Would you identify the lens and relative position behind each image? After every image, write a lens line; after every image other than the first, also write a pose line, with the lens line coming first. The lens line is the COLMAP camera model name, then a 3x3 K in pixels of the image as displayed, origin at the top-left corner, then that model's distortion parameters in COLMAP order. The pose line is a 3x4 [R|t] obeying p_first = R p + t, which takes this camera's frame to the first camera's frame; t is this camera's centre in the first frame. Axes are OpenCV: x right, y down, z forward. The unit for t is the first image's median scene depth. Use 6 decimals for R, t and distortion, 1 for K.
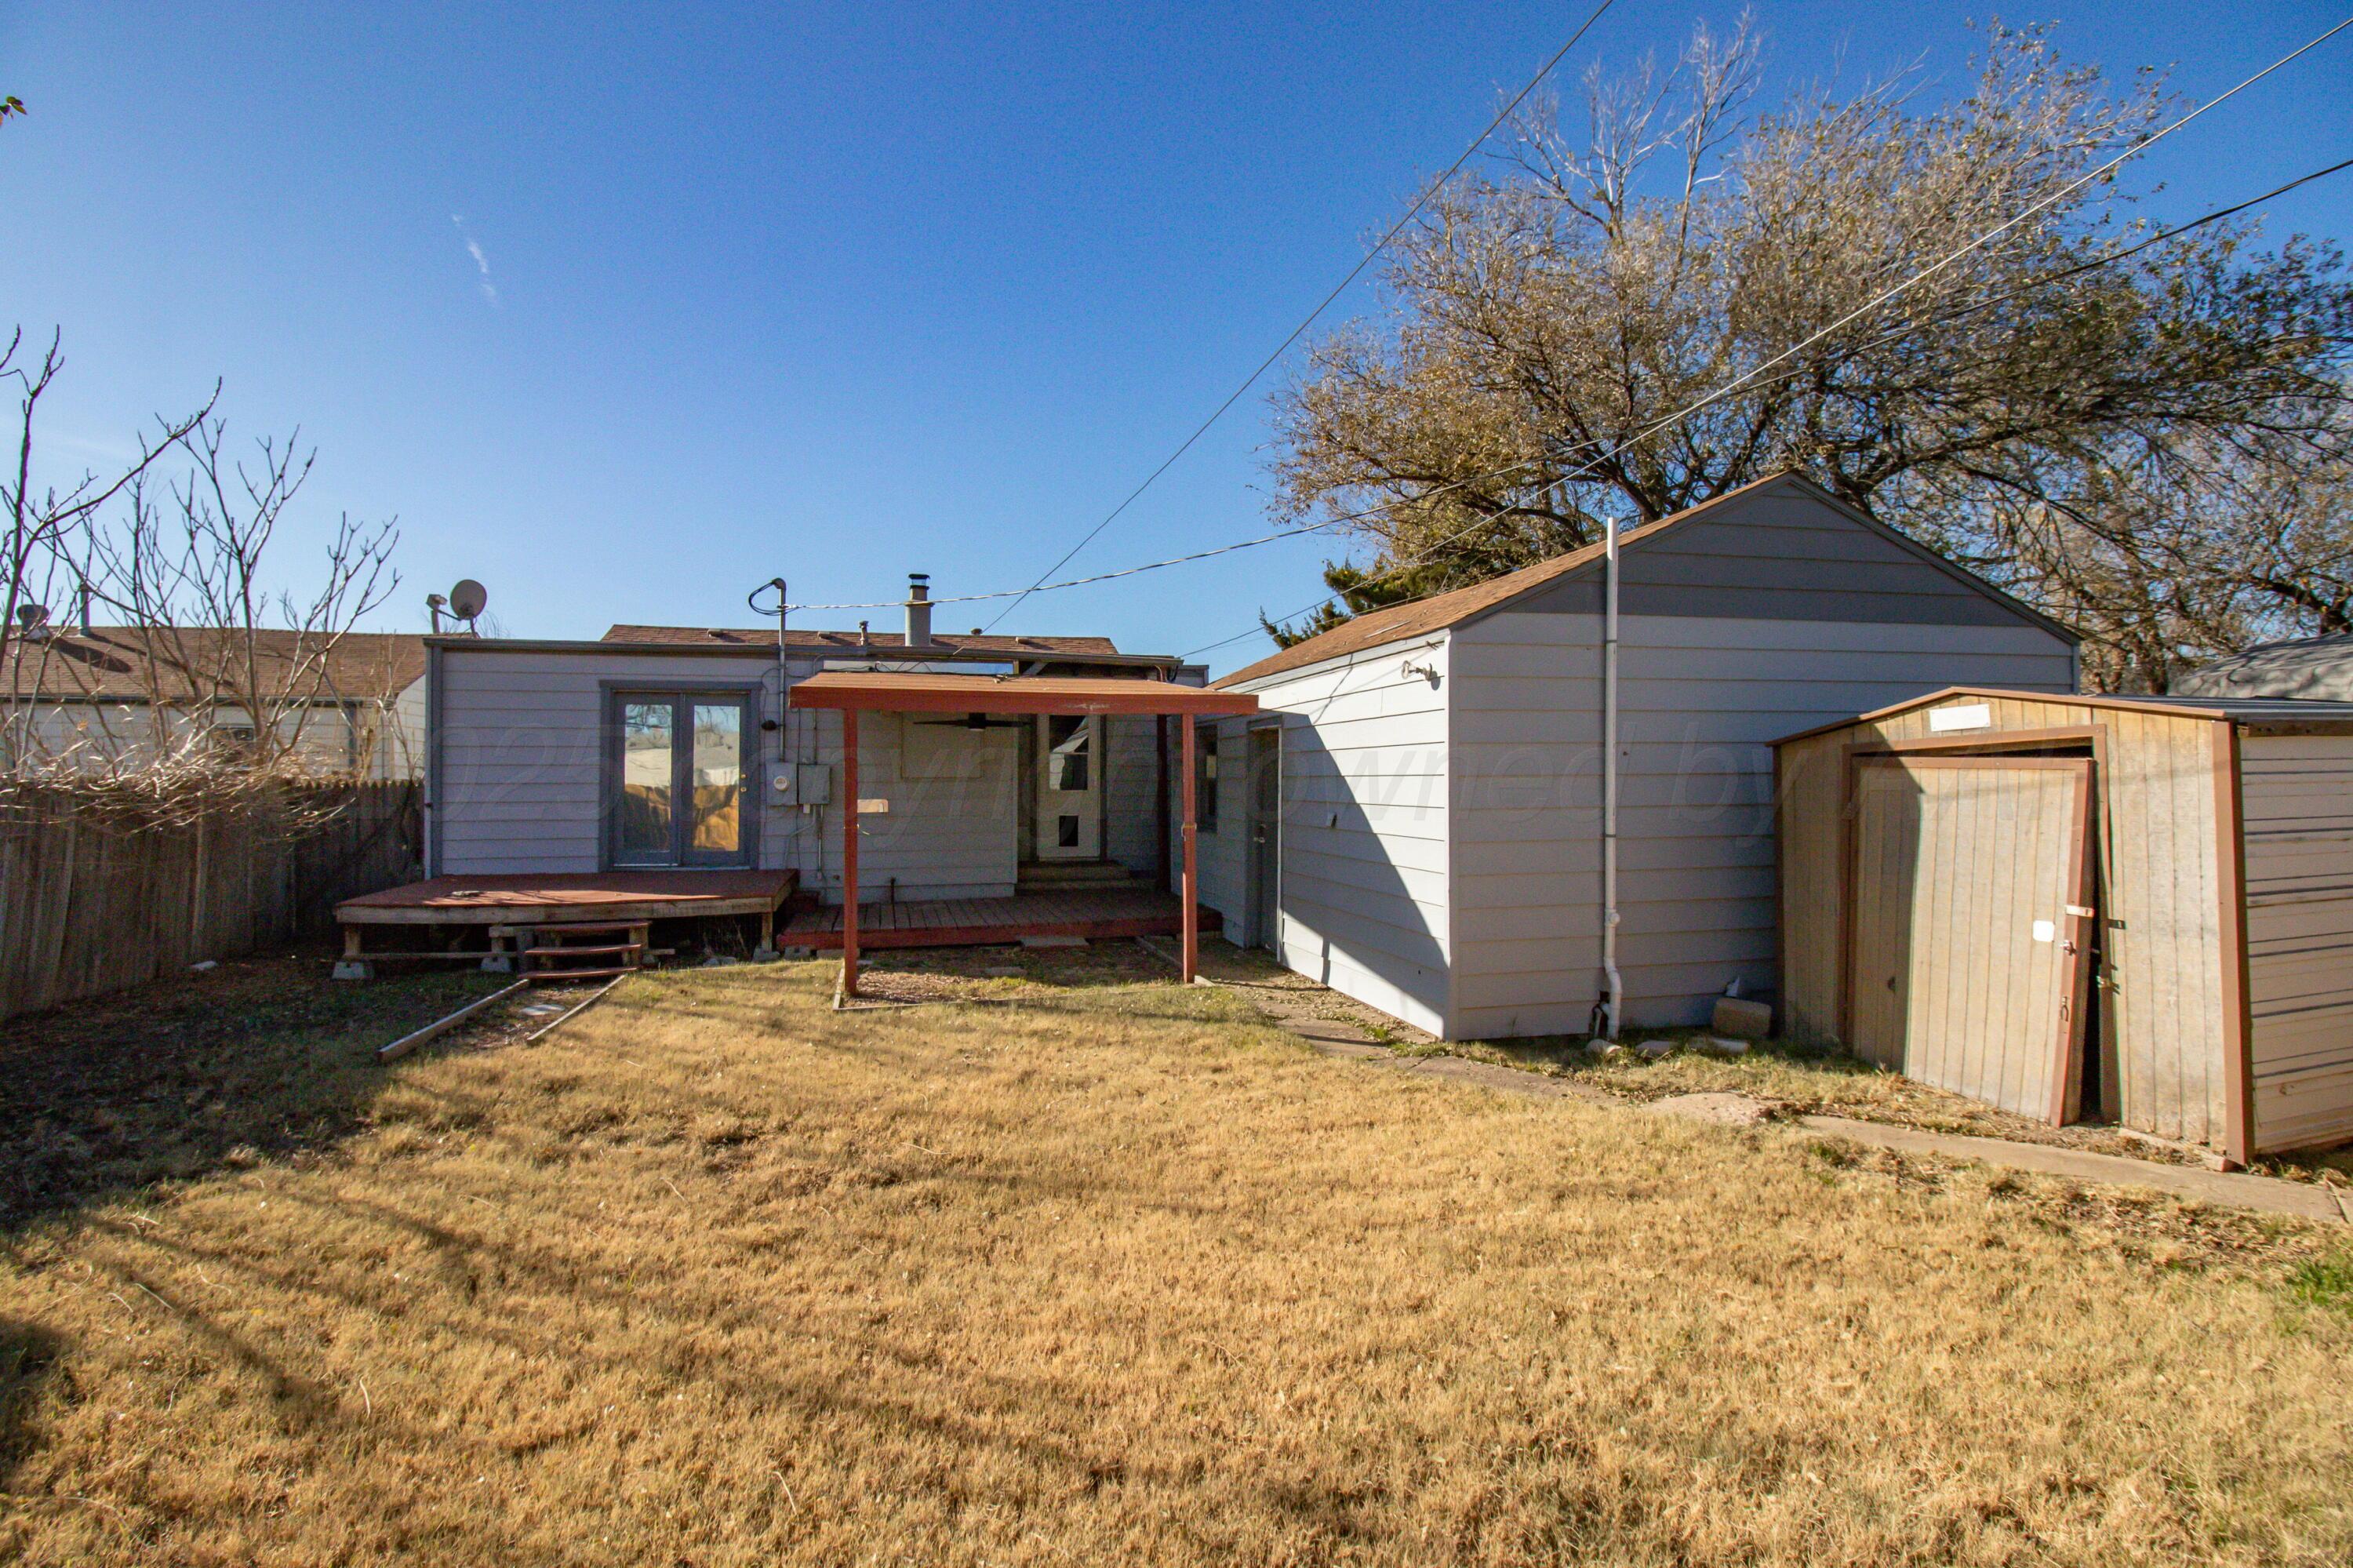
lens RADIAL K [[1071.5, 0, 1176.5], [0, 1071.5, 784.0], [0, 0, 1]] dist [-0.013230, -0.000040]
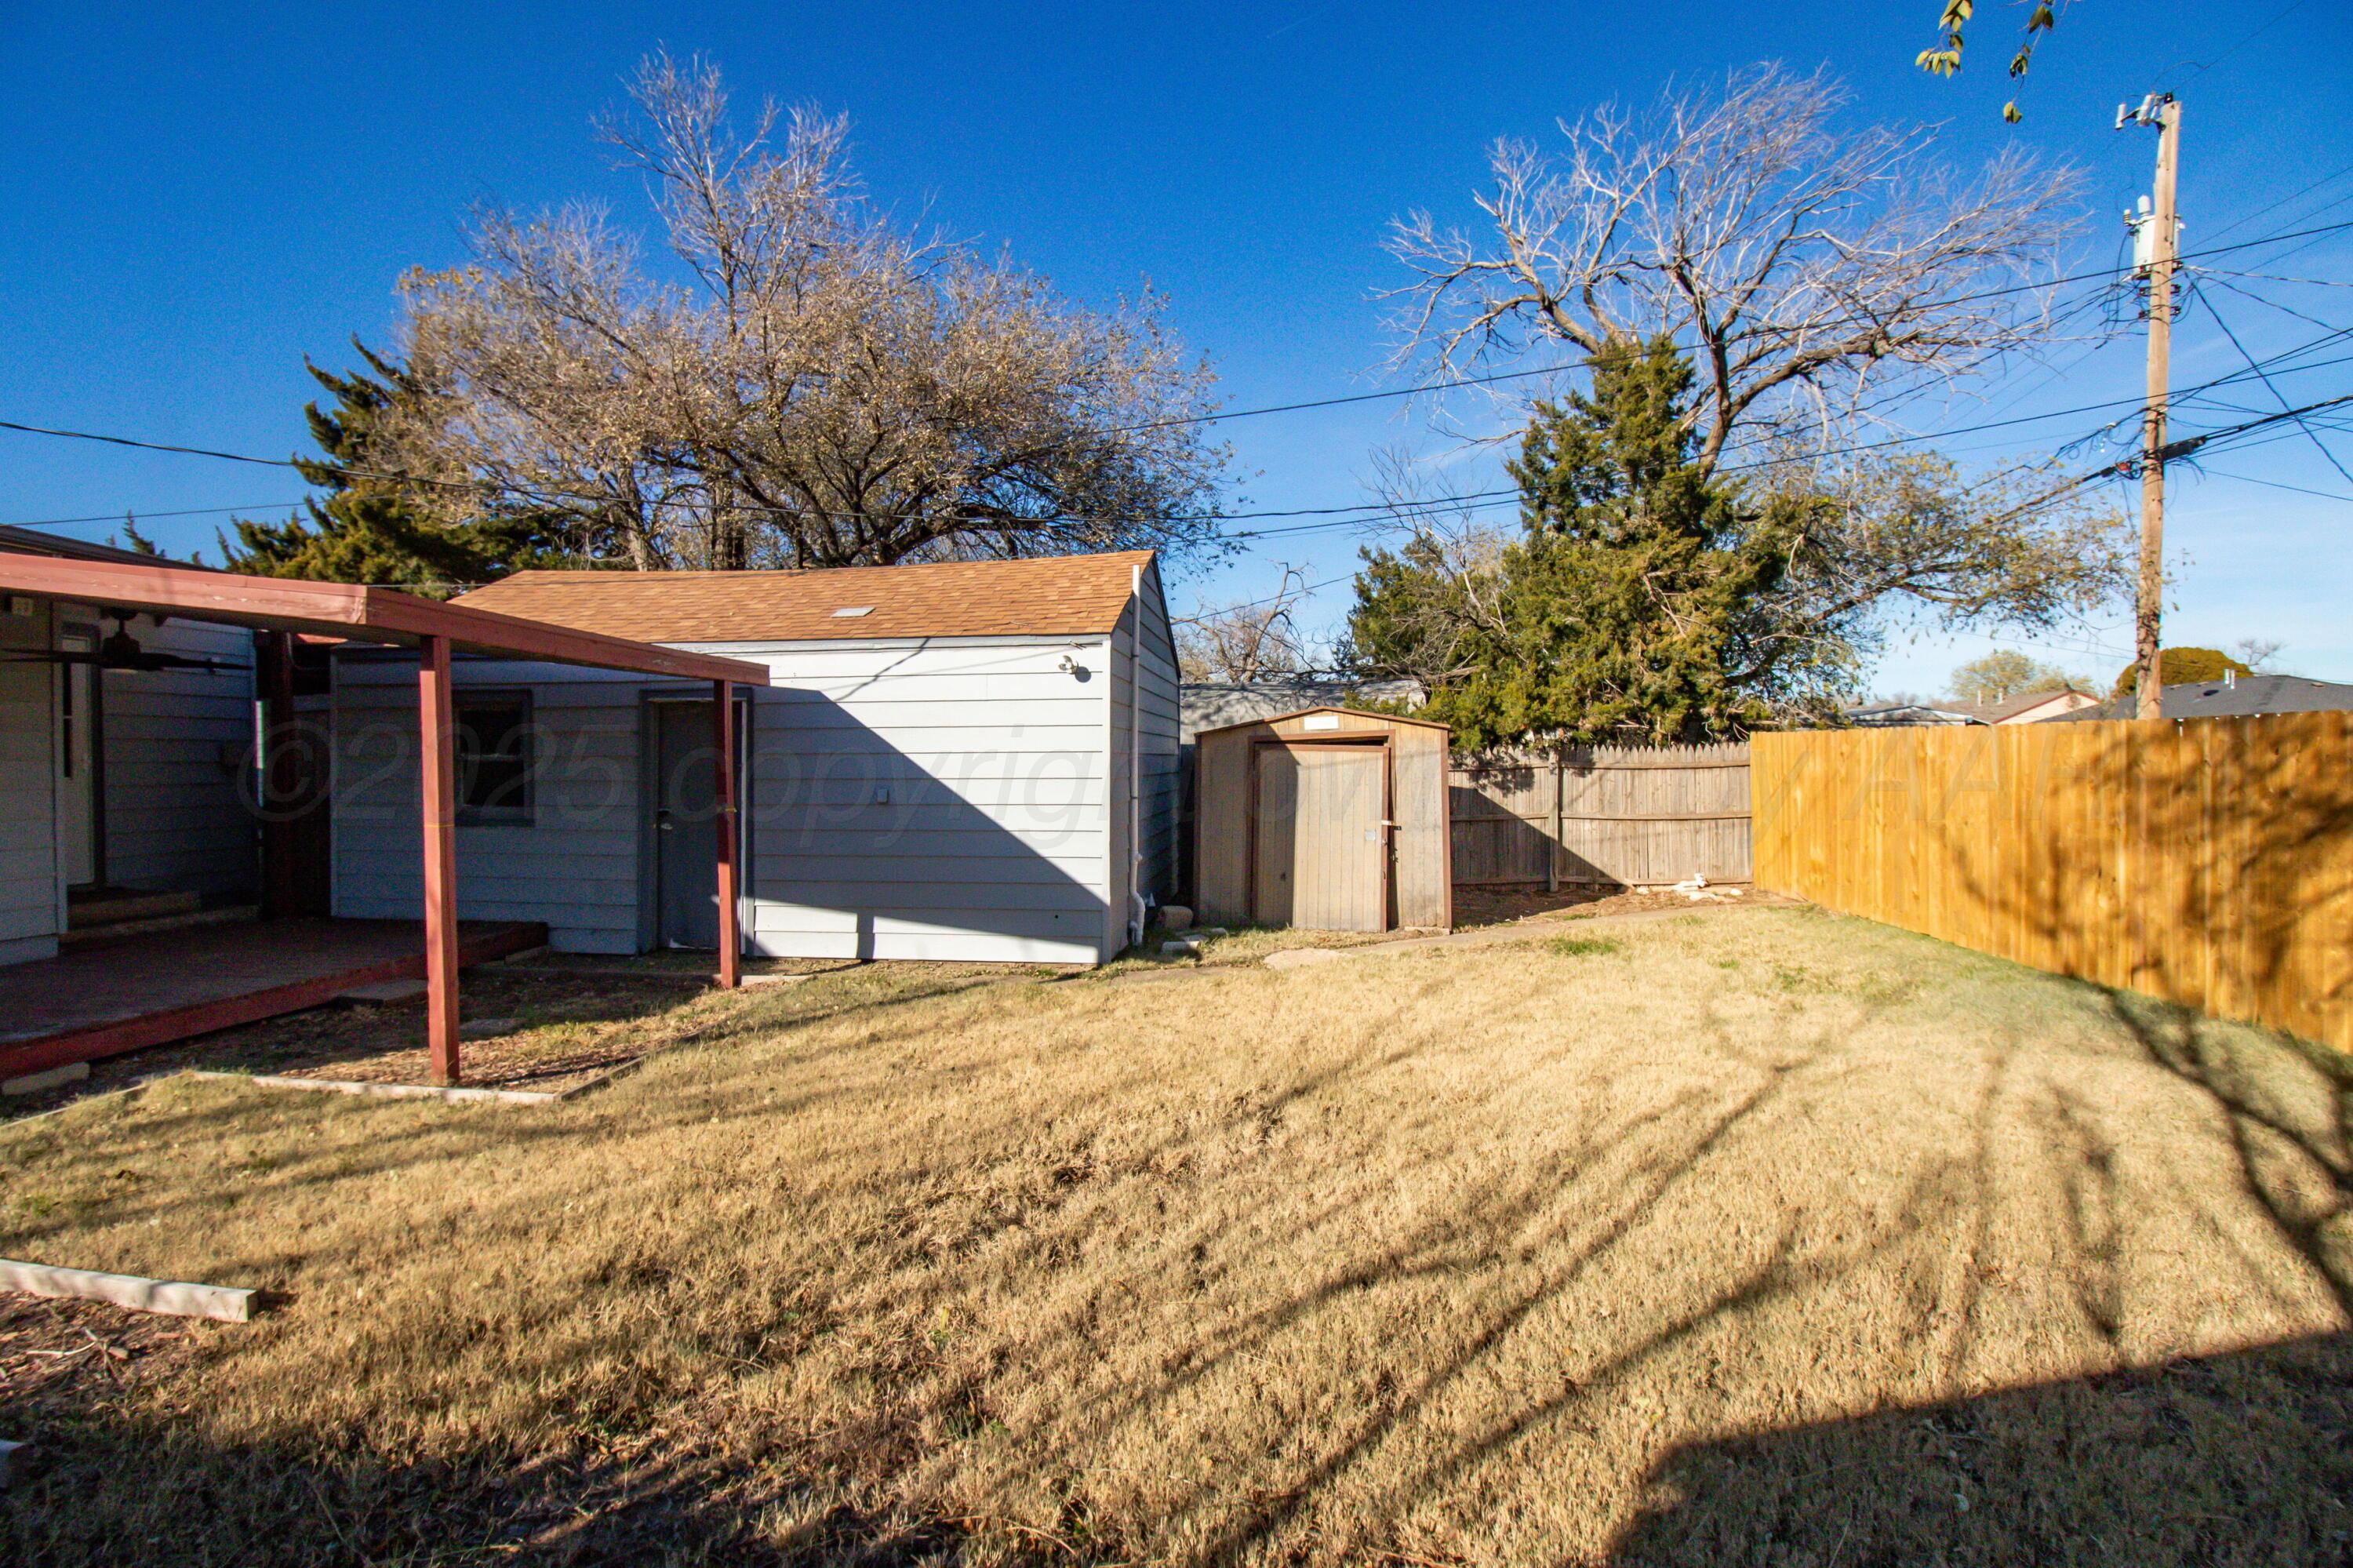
lens RADIAL K [[1066.8, 0, 1099.1], [0, 1066.8, 781.4], [0, 0, 1]] dist [0.010771, -0.018410]
pose [[0.419175, -0.010636, 0.907843, -0.620900], [0.006518, 0.999941, 0.008705, 0.011037], [-0.907882, 0.002269, 0.419220, 0.337846]]
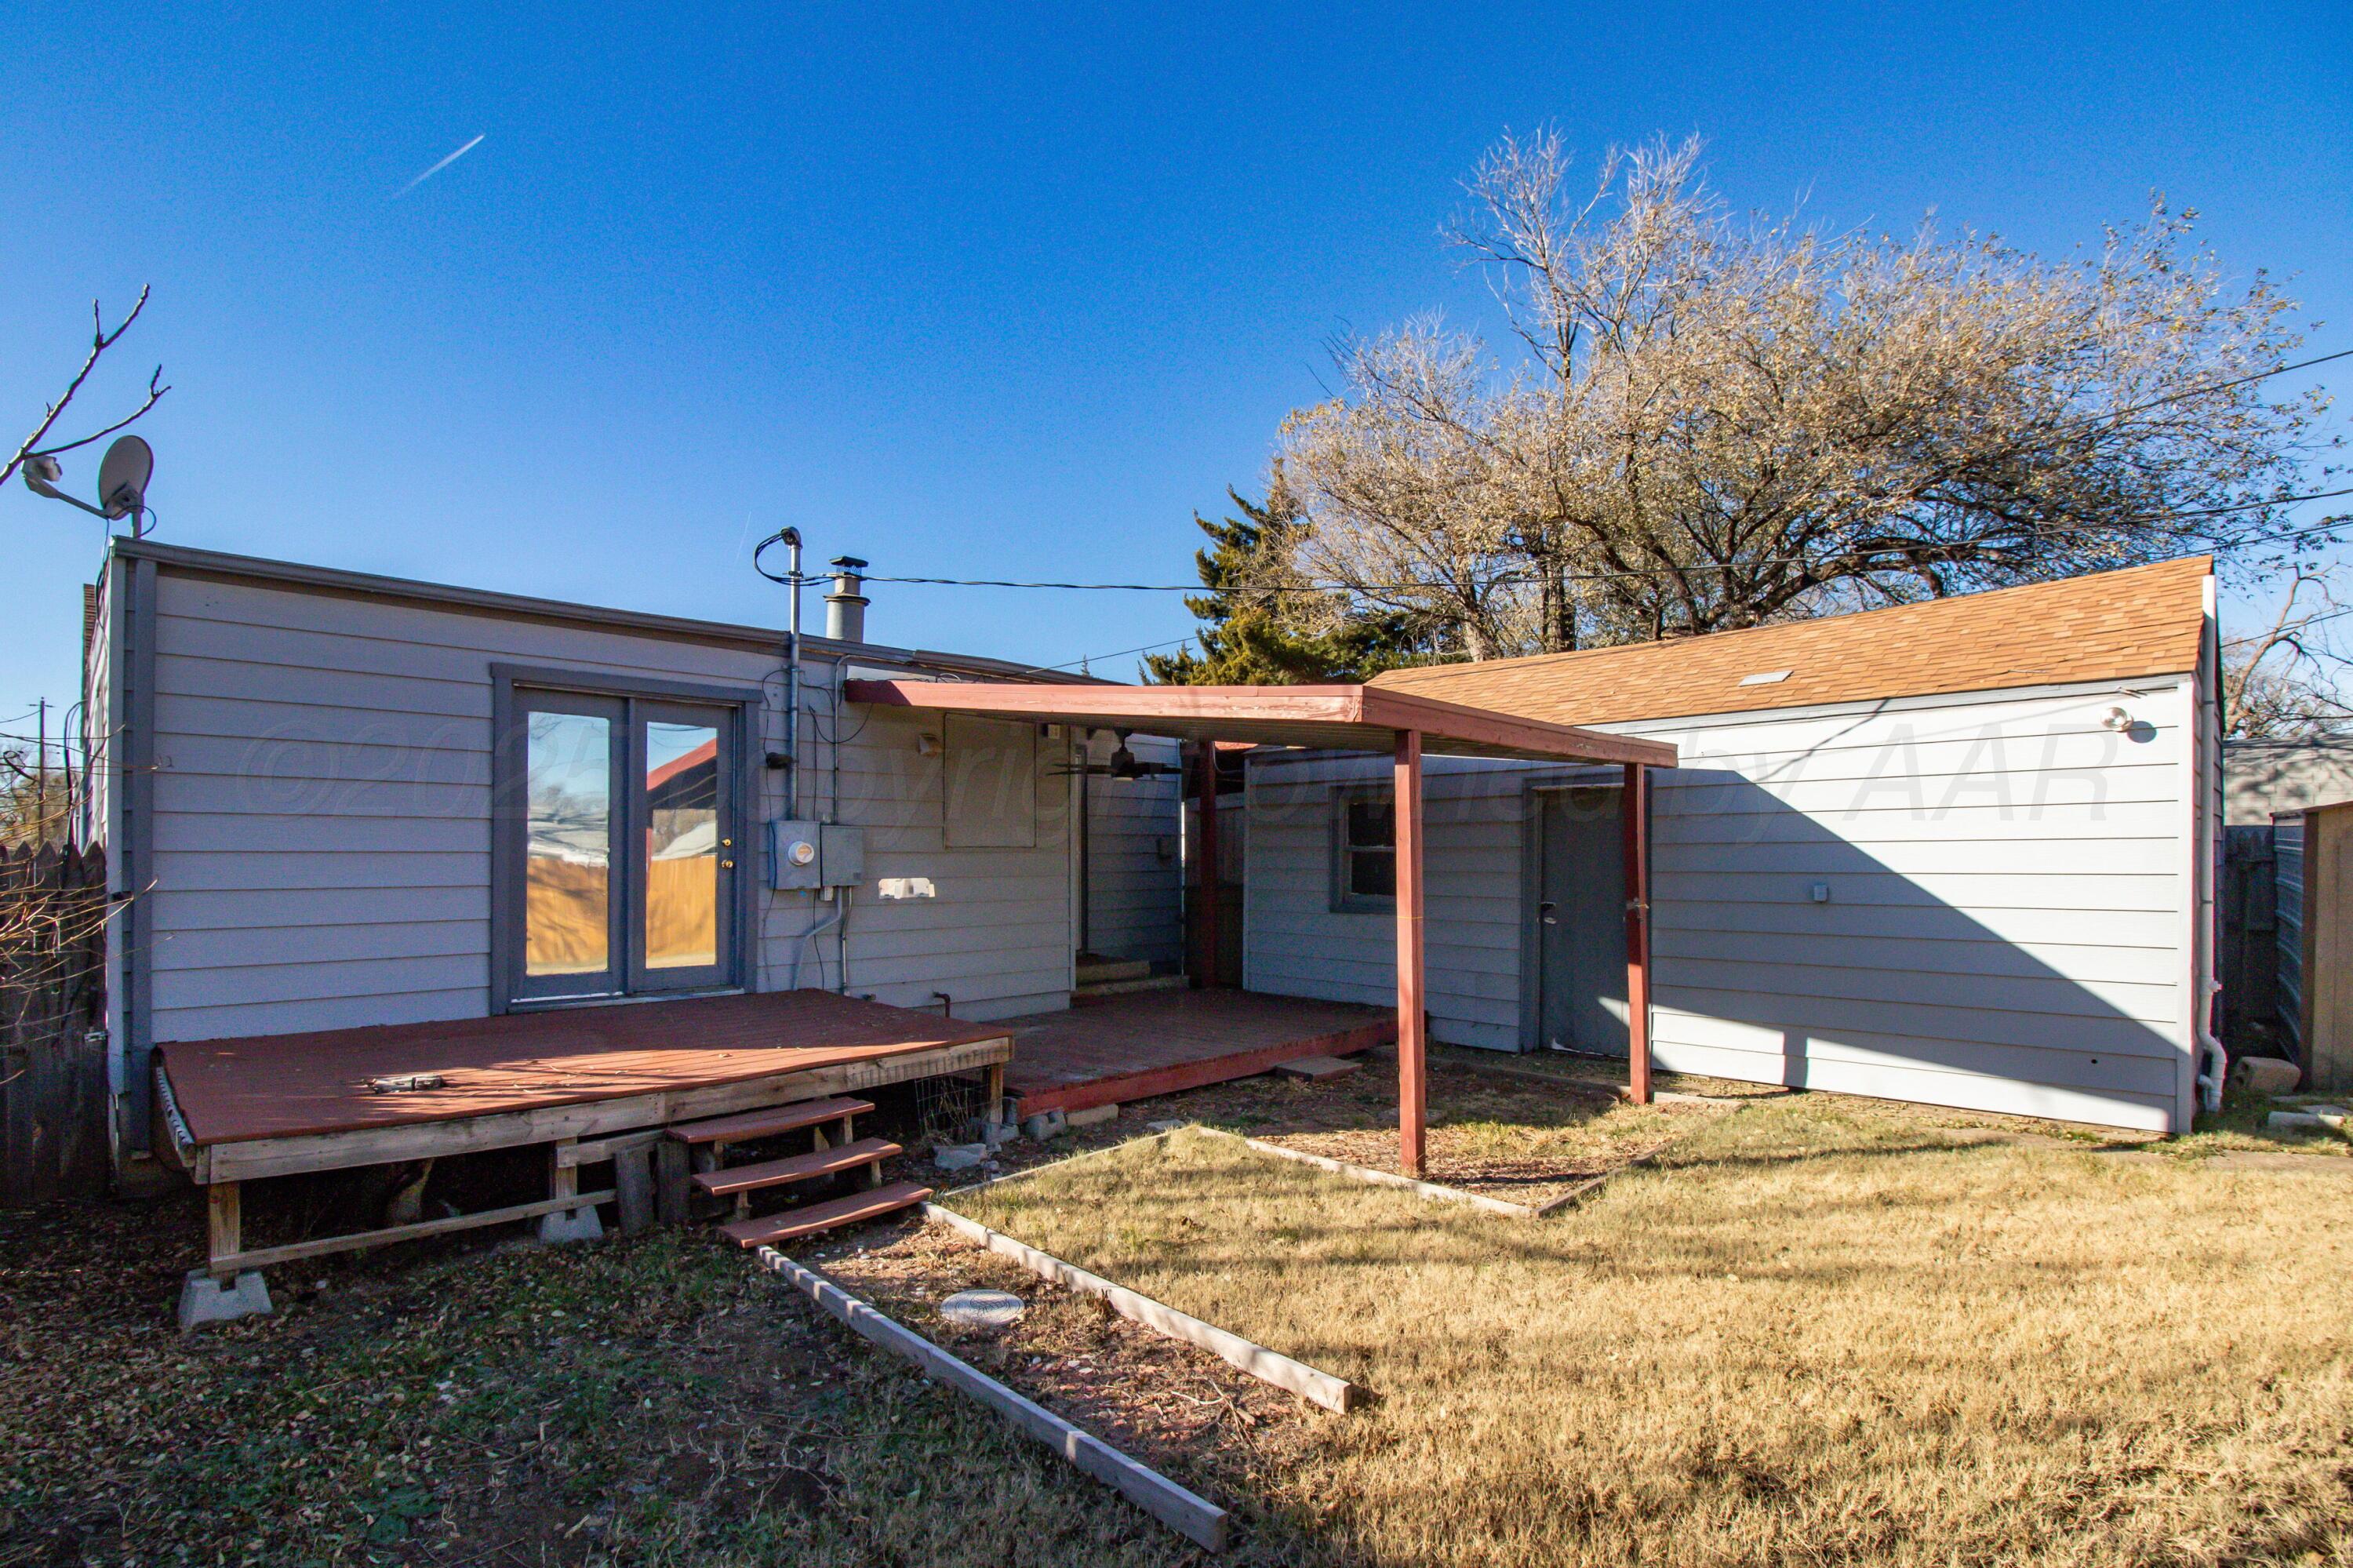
lens RADIAL K [[1082.6, 0, 1177.0], [0, 1082.6, 860.9], [0, 0, 1]] dist [-0.019775, -0.000793]
pose [[0.870233, -0.000778, 0.492639, -0.645524], [0.002742, 0.999991, -0.003264, 0.008235], [-0.492632, 0.004191, 0.870228, 0.448498]]
